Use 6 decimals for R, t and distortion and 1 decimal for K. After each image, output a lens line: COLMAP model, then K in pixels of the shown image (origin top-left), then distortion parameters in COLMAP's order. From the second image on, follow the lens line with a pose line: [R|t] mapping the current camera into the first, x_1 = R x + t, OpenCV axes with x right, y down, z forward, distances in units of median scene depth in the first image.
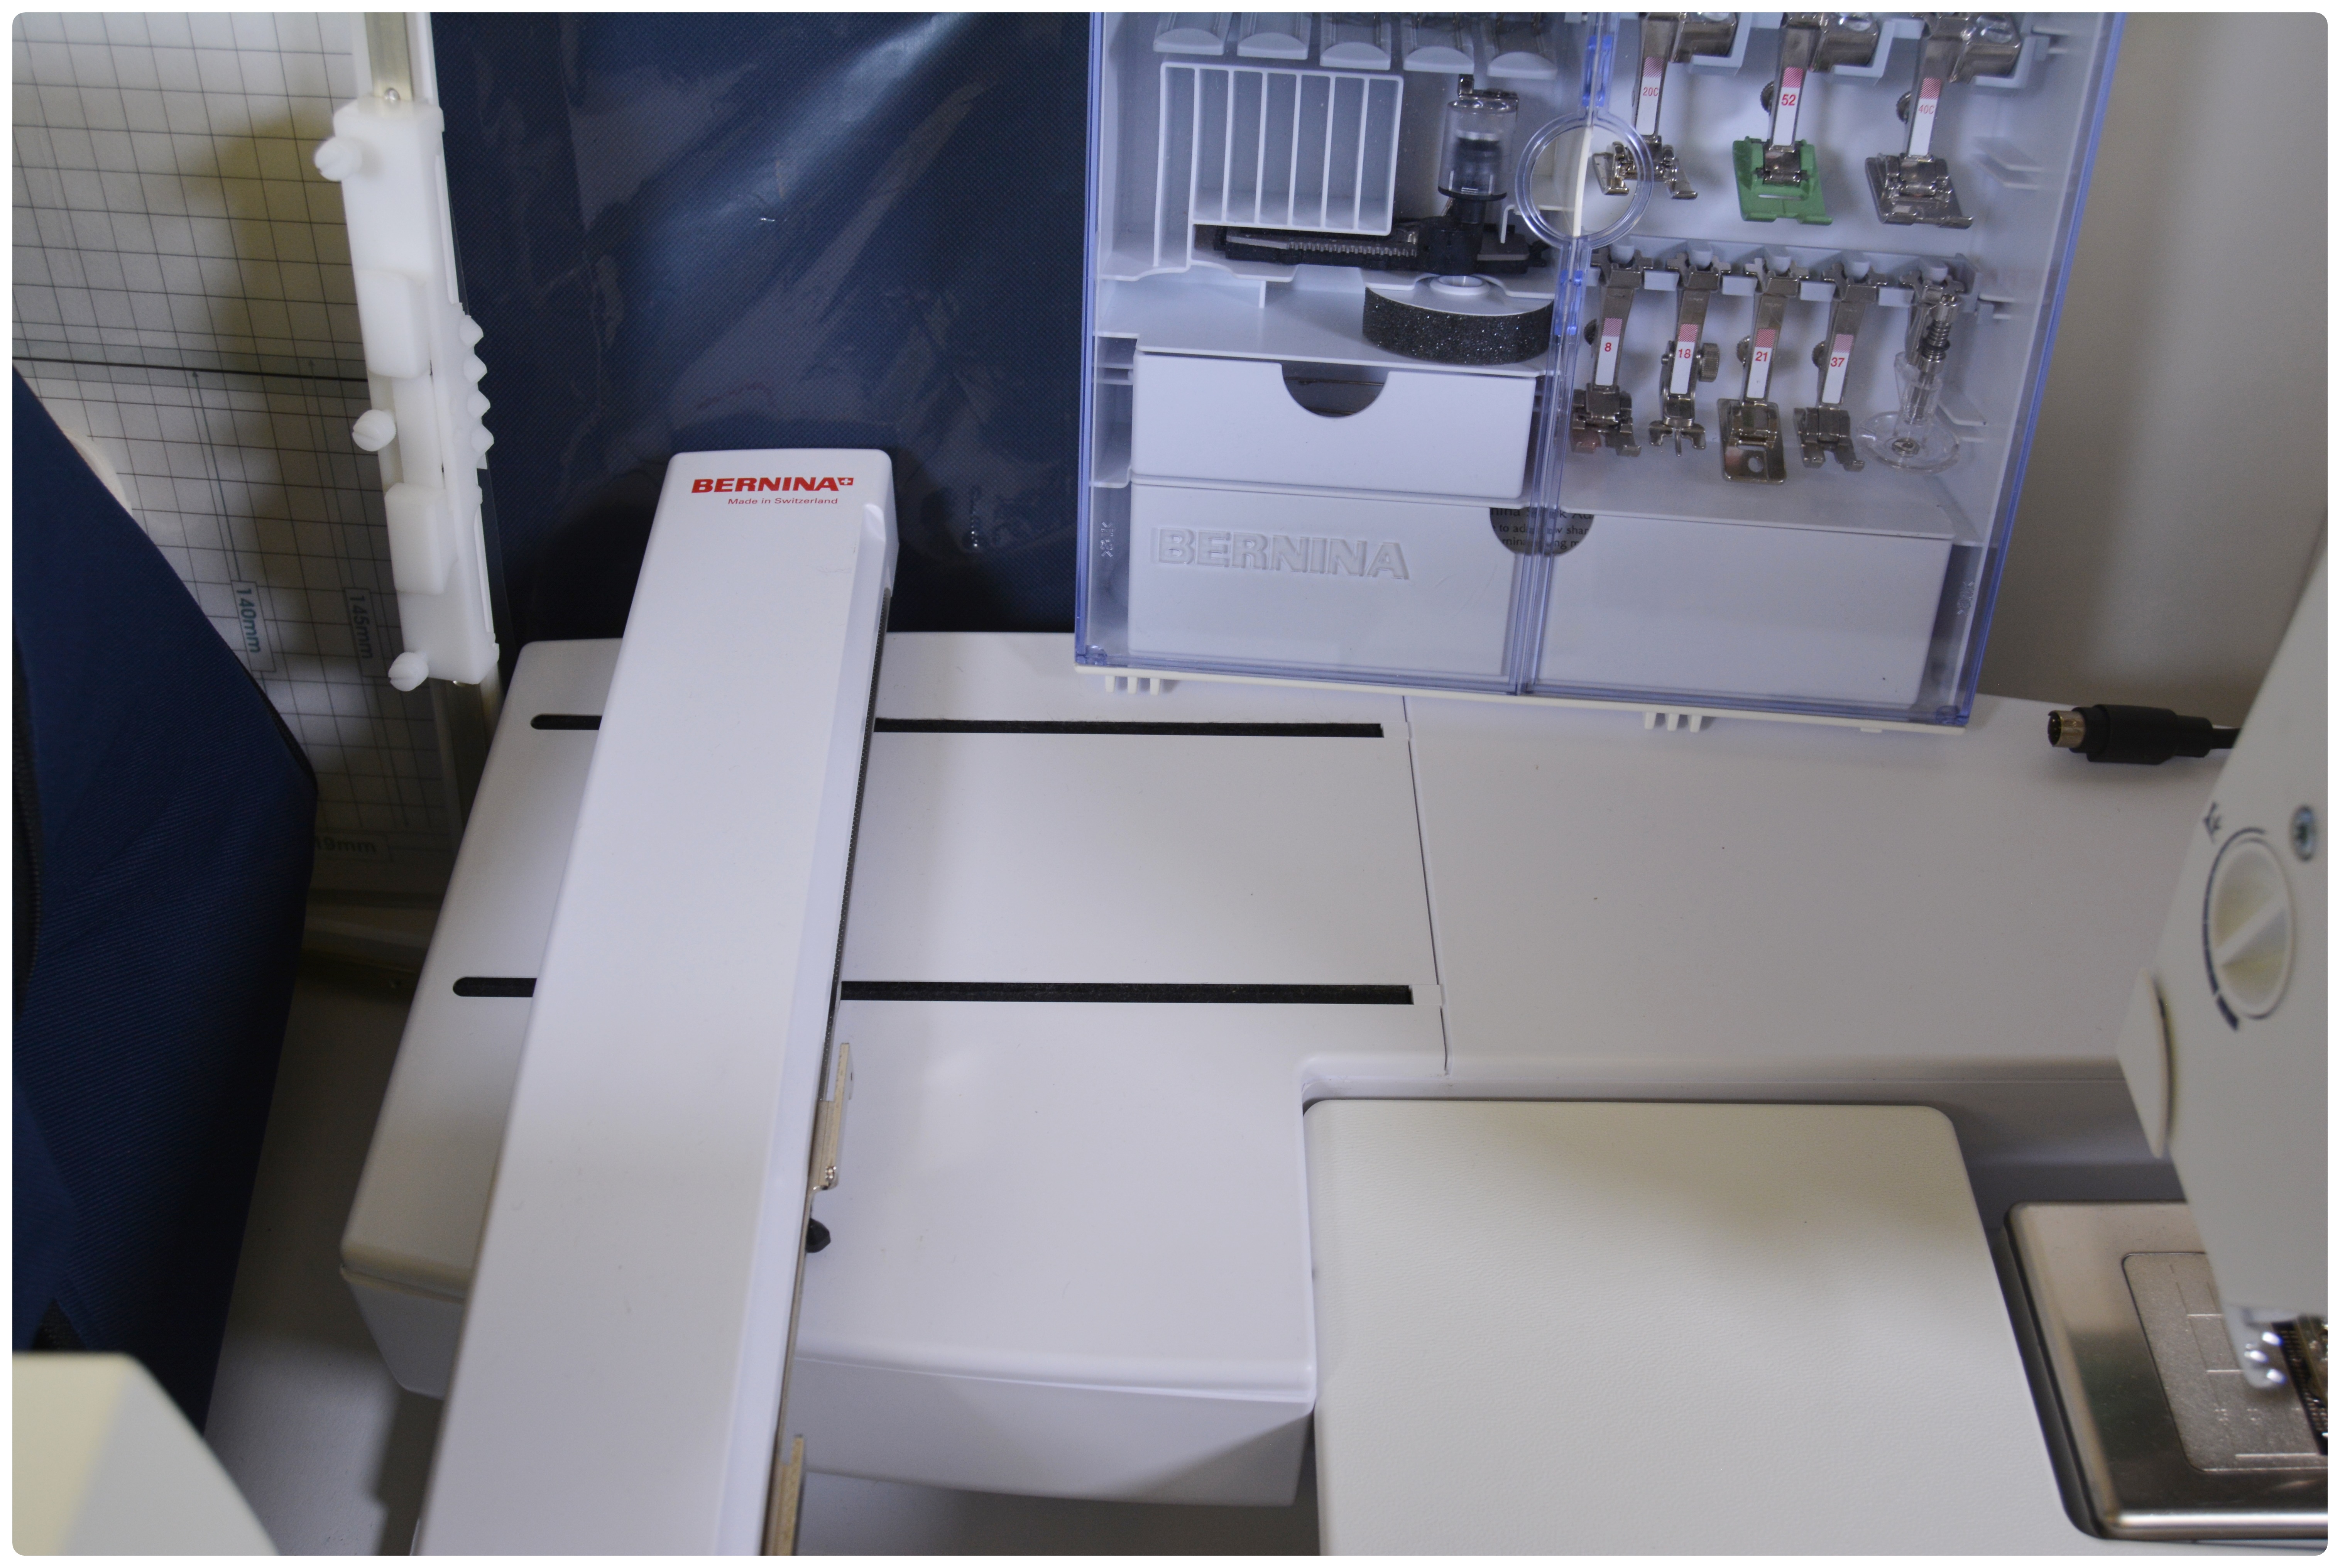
lens RADIAL K [[2250.1, 0, 1168.3], [0, 2250.1, 789.4], [0, 0, 1]] dist [-0.057817, 0.000000]
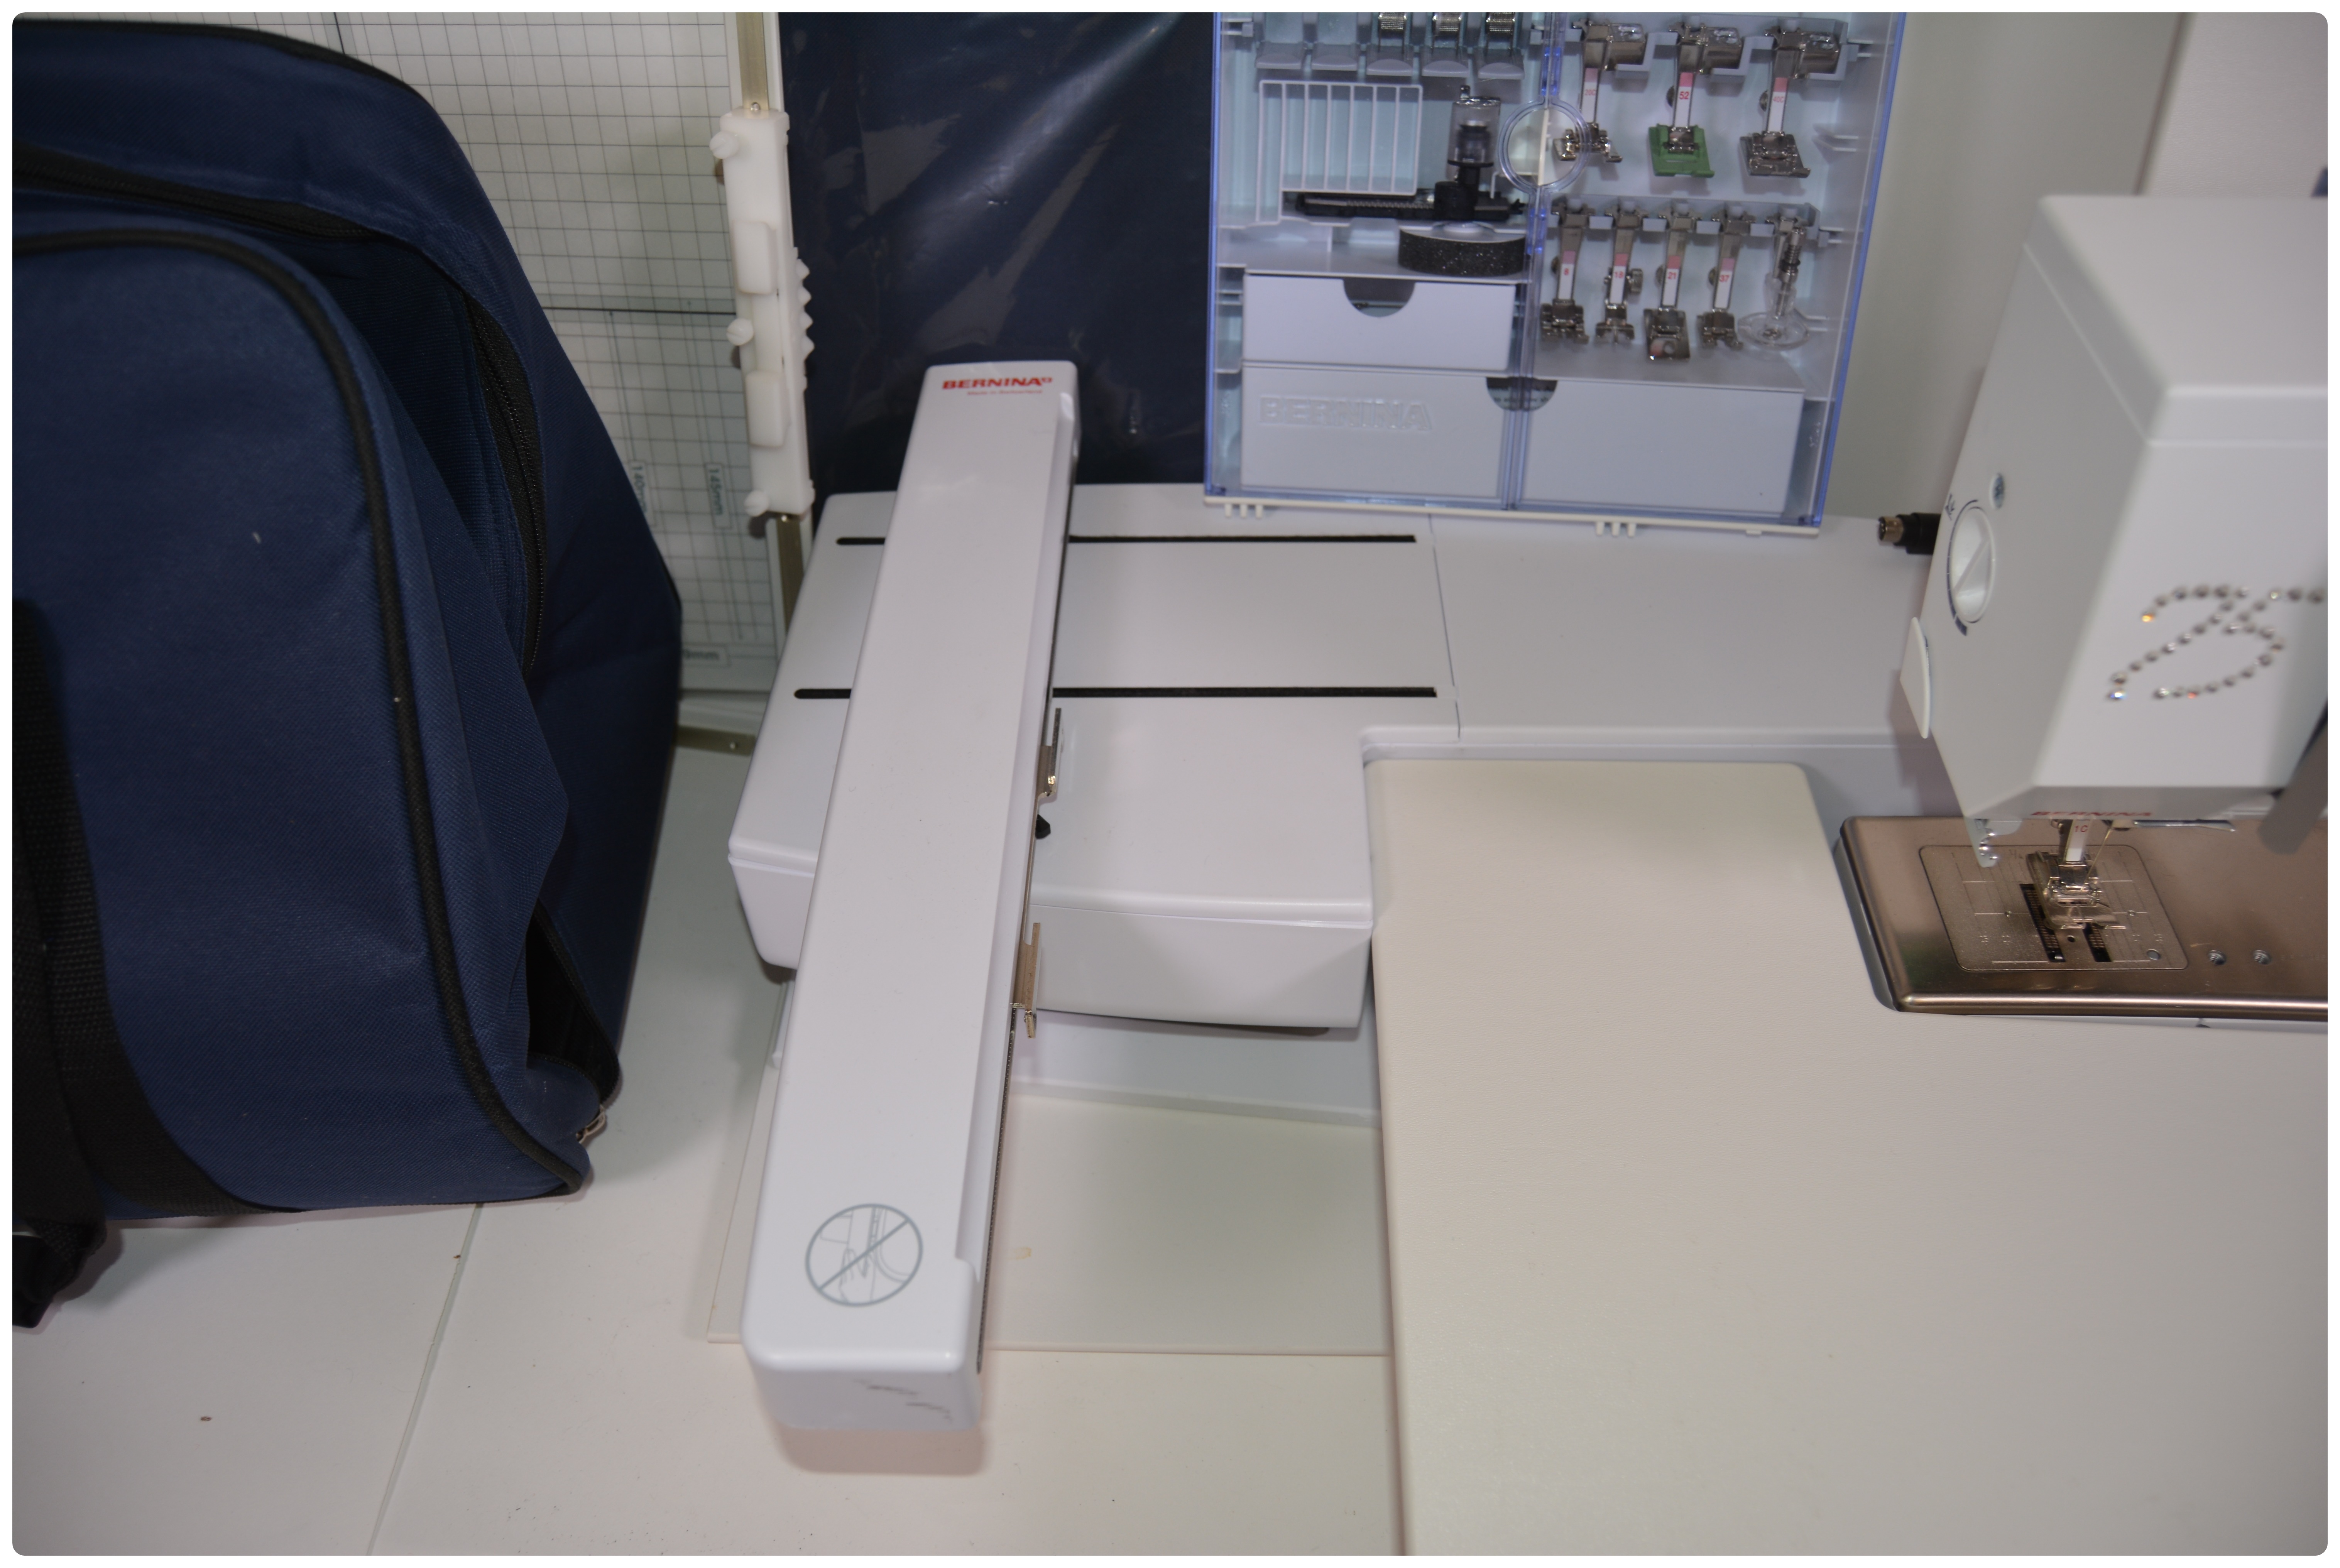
lens RADIAL K [[1817.7, 0, 1168.0], [0, 1817.7, 790.6], [0, 0, 1]] dist [-0.078093, 0.013297]
pose [[0.998668, -0.008913, -0.050812, -0.007360], [0.008188, 0.999862, -0.014449, 0.159936], [0.050934, 0.014013, 0.998604, -0.186865]]
